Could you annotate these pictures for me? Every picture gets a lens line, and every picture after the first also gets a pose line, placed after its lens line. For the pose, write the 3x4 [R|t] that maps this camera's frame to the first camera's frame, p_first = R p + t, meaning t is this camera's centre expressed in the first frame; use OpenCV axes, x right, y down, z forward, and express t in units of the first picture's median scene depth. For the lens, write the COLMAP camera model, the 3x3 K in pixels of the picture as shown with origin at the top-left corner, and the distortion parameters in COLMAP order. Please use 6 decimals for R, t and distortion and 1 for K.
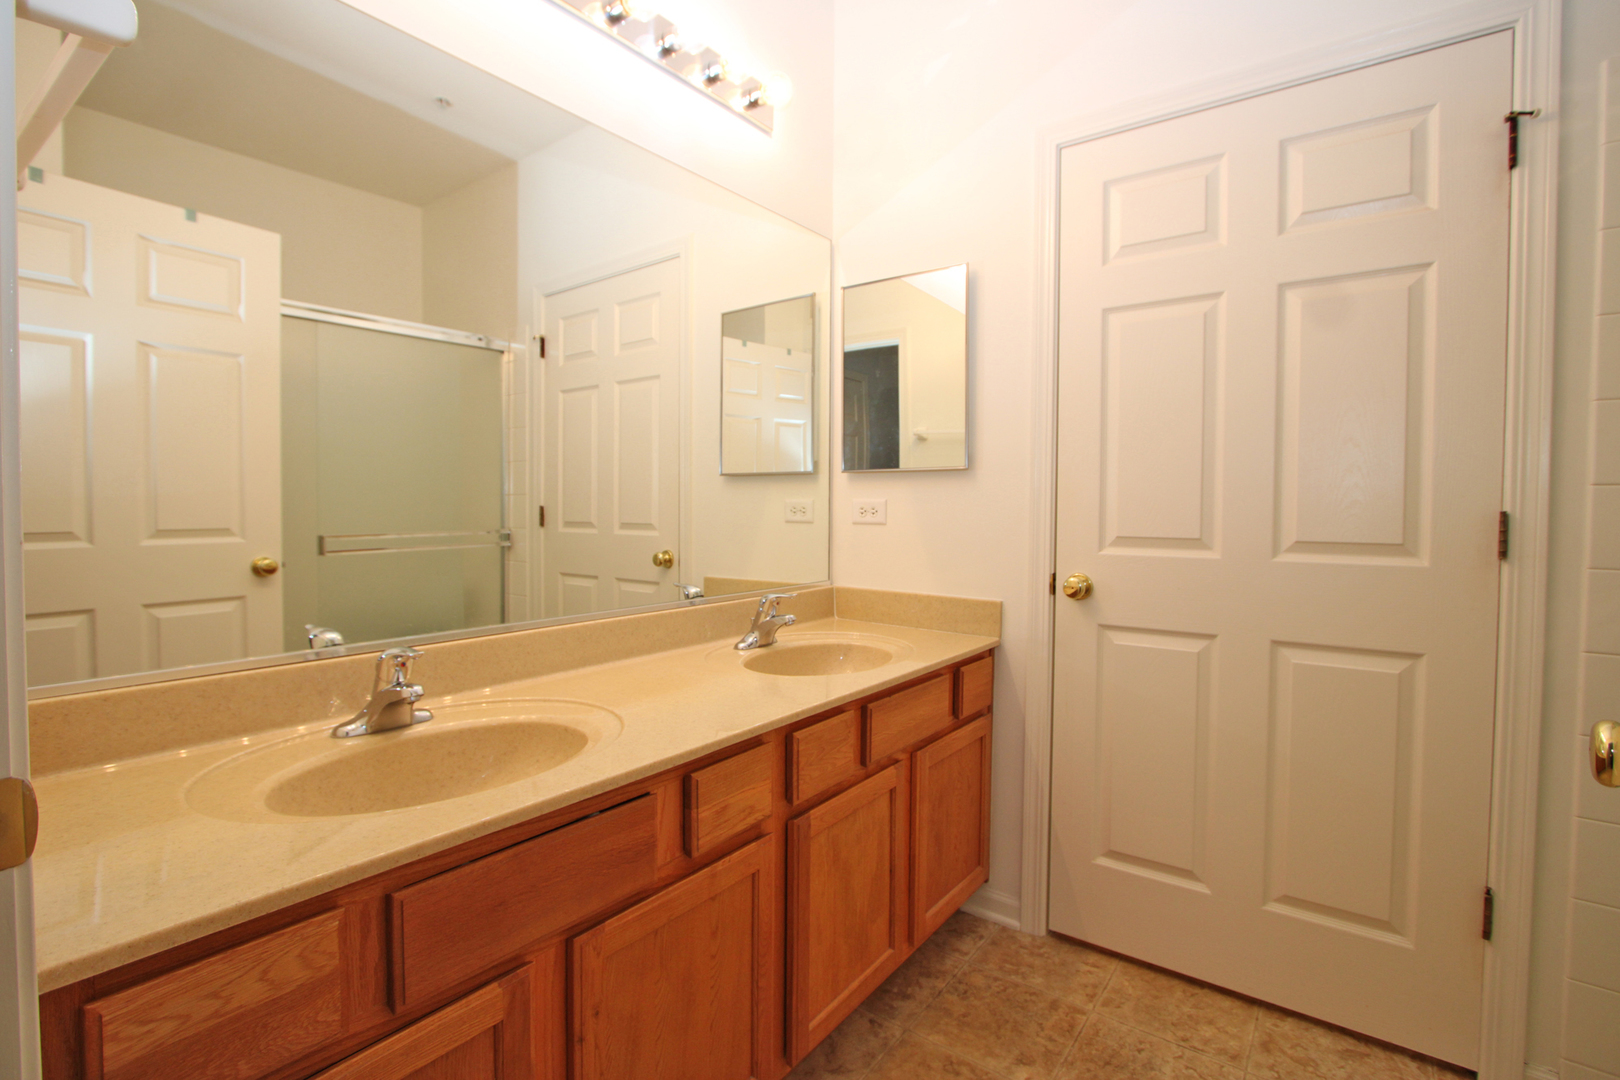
lens RADIAL K [[765.4, 0, 780.9], [0, 765.4, 535.6], [0, 0, 1]] dist [-0.022855, 0.000366]
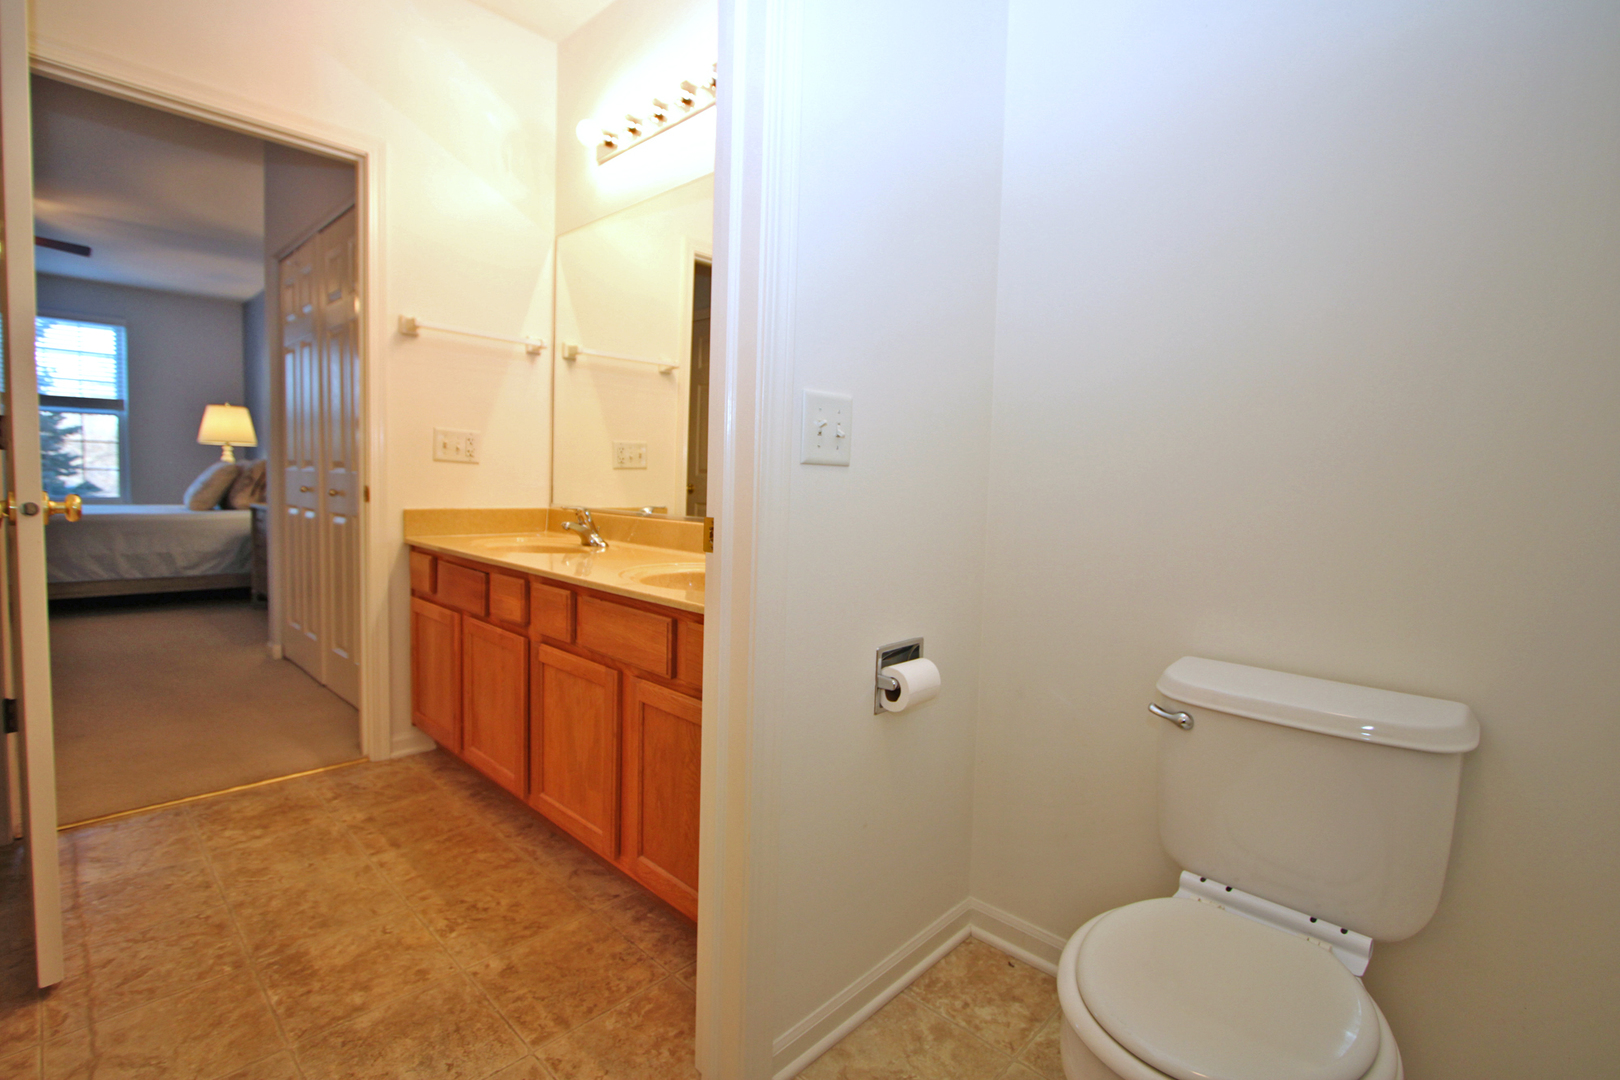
lens RADIAL K [[737.8, 0, 807.5], [0, 737.8, 529.5], [0, 0, 1]] dist [-0.019689, -0.000770]
pose [[-0.106401, 0.060910, -0.992456, 1.197881], [-0.067254, 0.995395, 0.068301, 0.015083], [0.992046, 0.074014, -0.101814, 1.436289]]
